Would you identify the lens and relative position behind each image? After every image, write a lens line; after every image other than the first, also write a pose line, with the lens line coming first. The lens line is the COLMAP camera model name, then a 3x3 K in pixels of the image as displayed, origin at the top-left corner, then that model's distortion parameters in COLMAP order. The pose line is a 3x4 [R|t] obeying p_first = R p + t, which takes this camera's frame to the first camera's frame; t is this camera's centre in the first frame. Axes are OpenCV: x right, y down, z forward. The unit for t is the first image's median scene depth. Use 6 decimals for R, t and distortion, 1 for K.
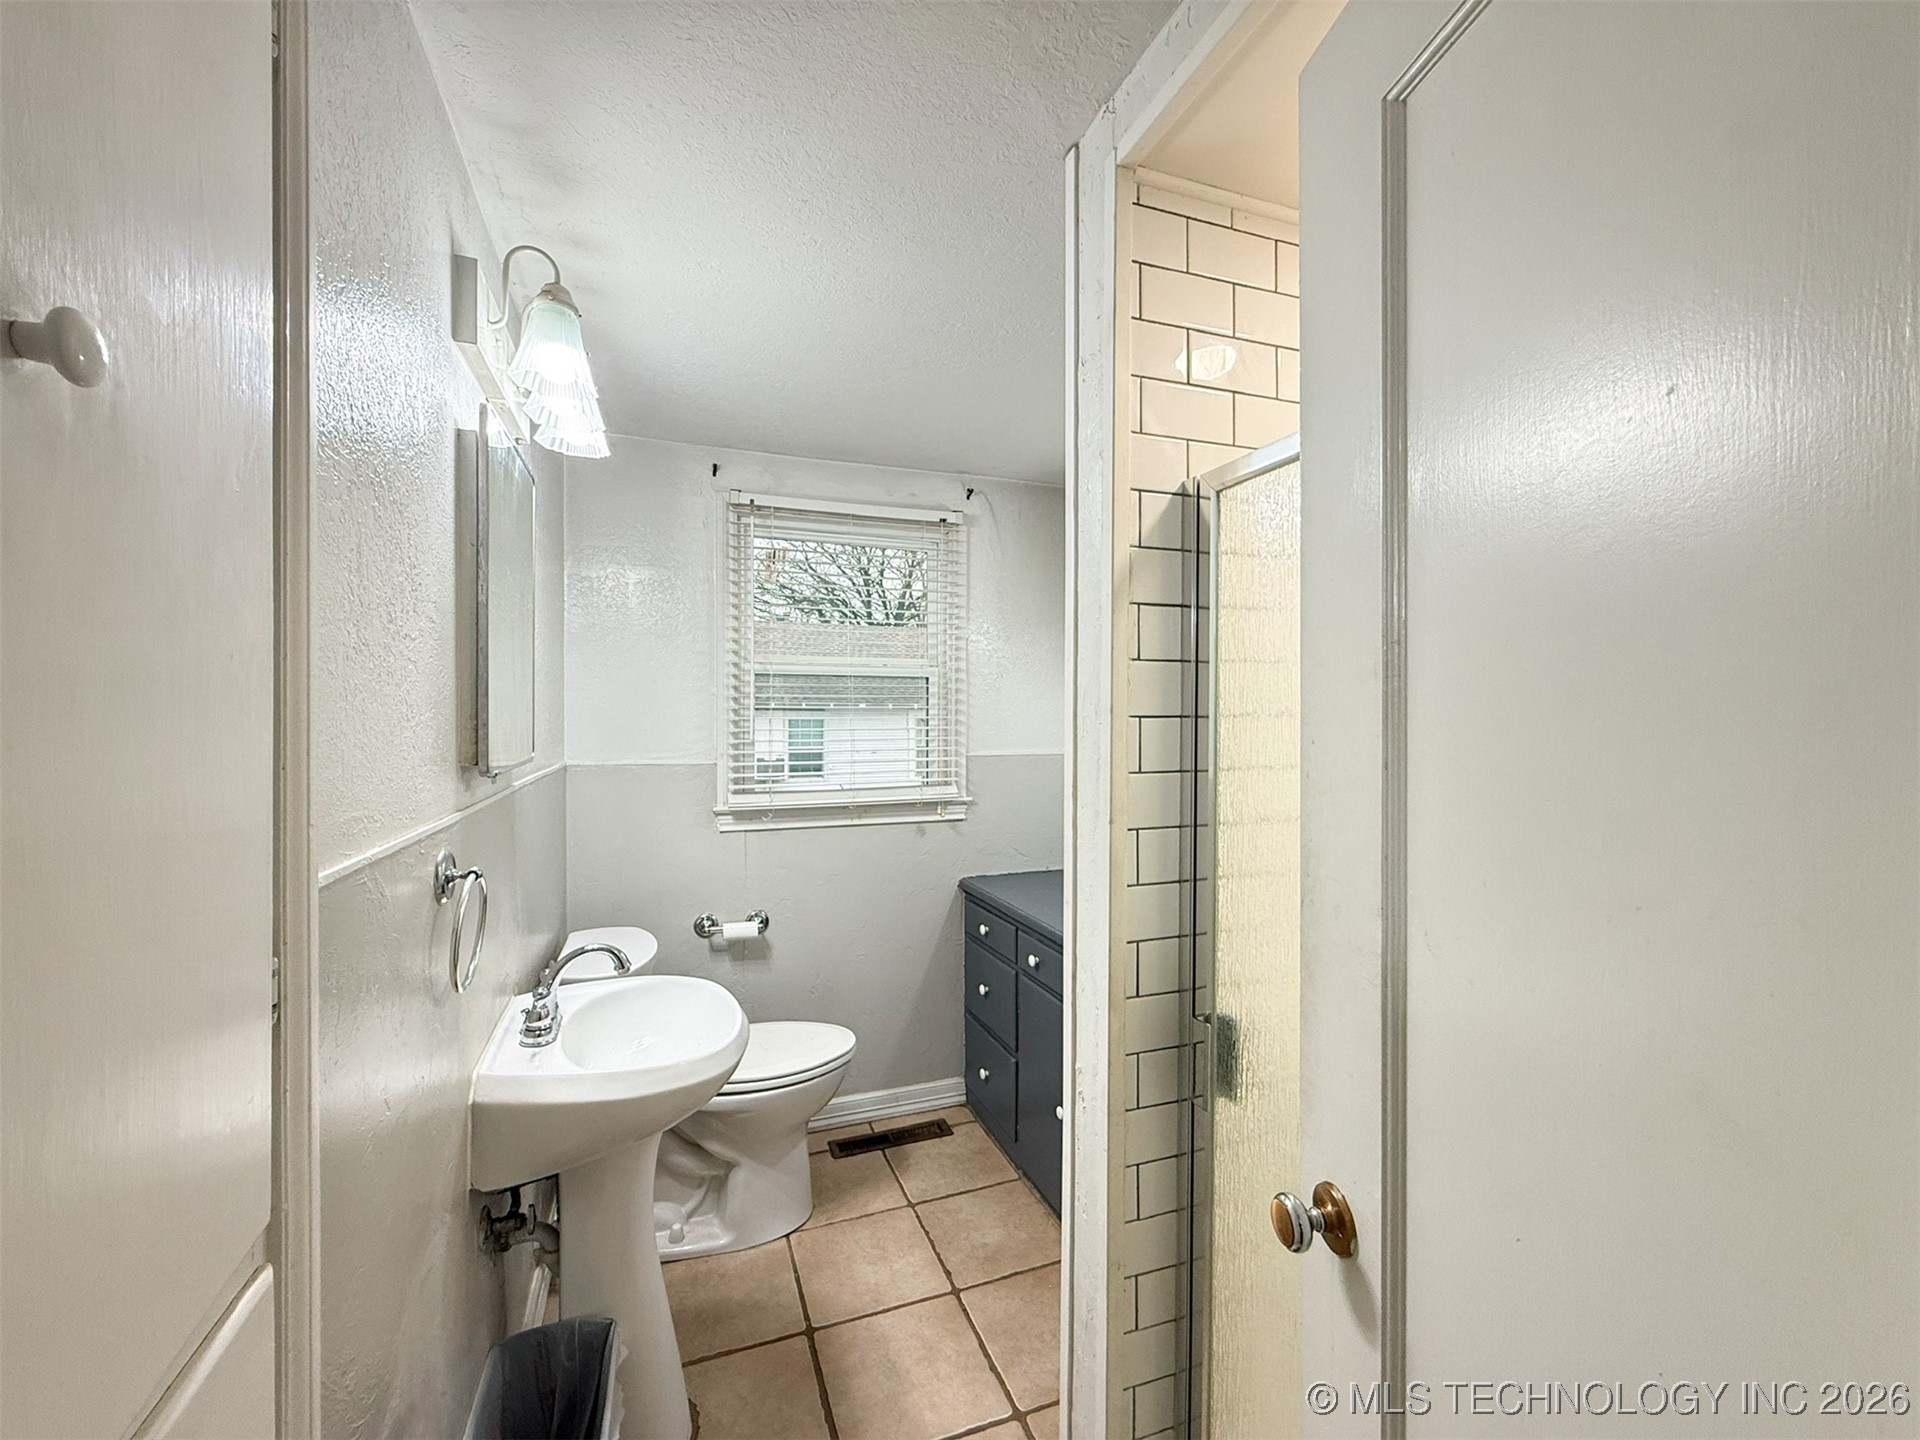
lens RADIAL K [[773.6, 0, 963.1], [0, 773.6, 722.2], [0, 0, 1]] dist [-0.001129, -0.000086]
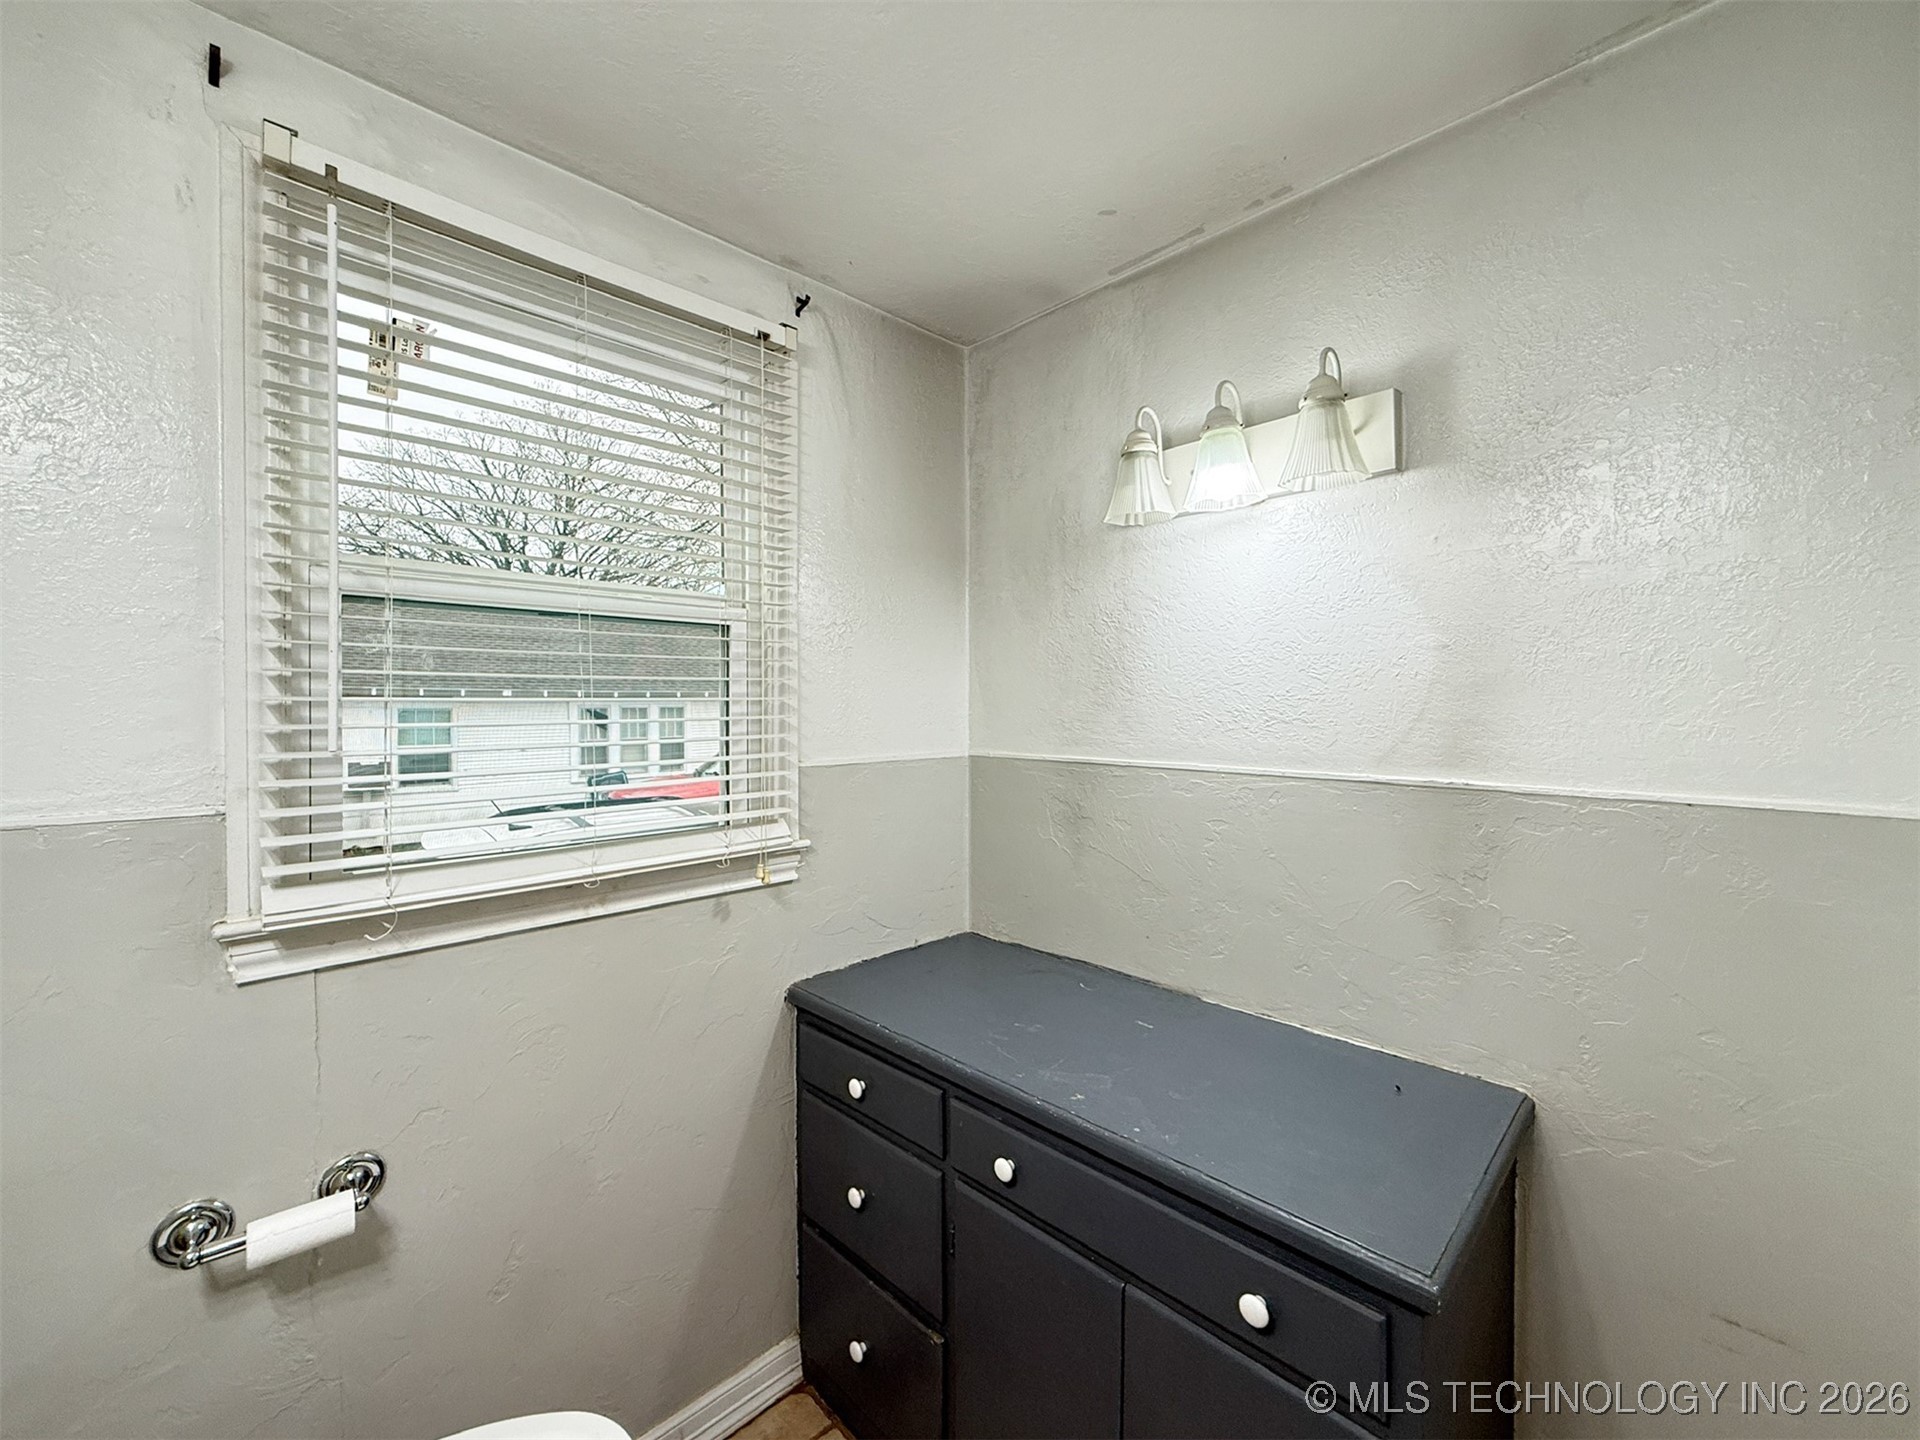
lens RADIAL K [[773.6, 0, 941.7], [0, 773.6, 711.5], [0, 0, 1]] dist [-0.001129, -0.000086]
pose [[0.923005, -0.006173, 0.384740, -0.123194], [0.006463, 0.999979, 0.000539, 0.003155], [-0.384735, 0.001989, 0.923025, 0.461004]]
